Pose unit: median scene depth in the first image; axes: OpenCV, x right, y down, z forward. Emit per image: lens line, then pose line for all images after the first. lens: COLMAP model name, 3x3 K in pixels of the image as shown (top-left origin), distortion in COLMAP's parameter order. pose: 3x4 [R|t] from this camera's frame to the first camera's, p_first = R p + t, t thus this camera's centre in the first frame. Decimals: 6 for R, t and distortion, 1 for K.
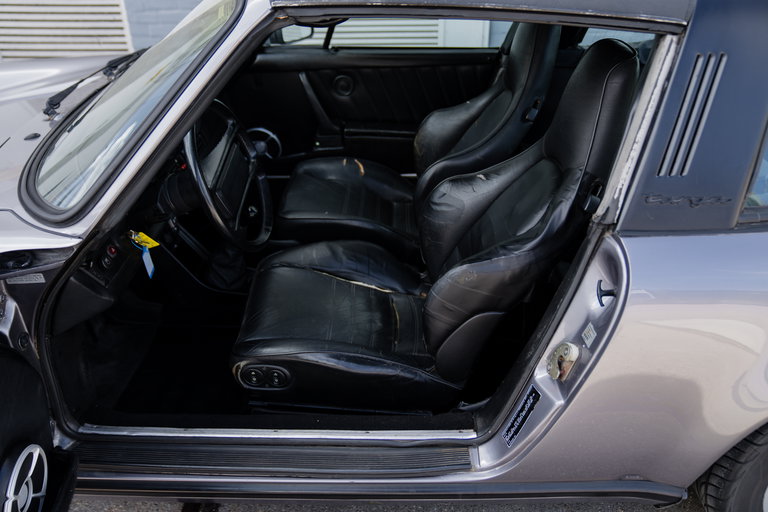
lens RADIAL K [[654.8, 0, 382.9], [0, 654.8, 258.0], [0, 0, 1]] dist [-0.071662, 0.095612]
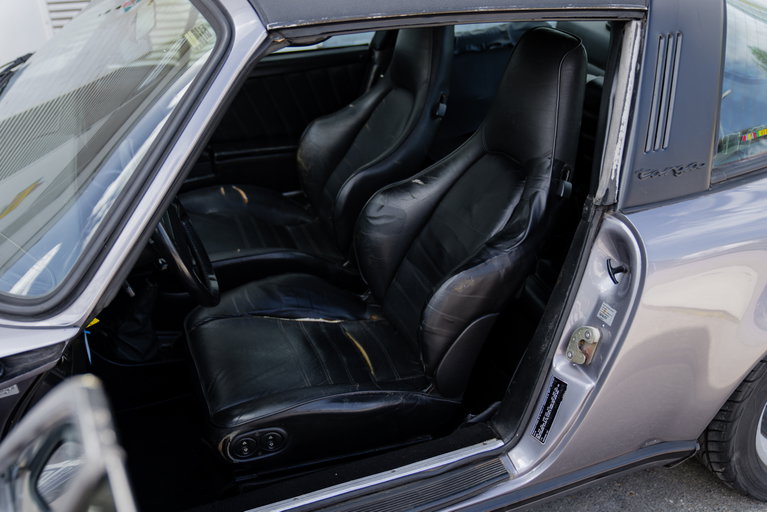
lens RADIAL K [[750.0, 0, 384.2], [0, 750.0, 256.8], [0, 0, 1]] dist [0.010703, 0.000000]
pose [[0.931361, -0.185605, 0.313238, -0.326152], [0.194297, 0.980936, 0.003531, -0.038170], [-0.307922, 0.057572, 0.949668, -0.024006]]
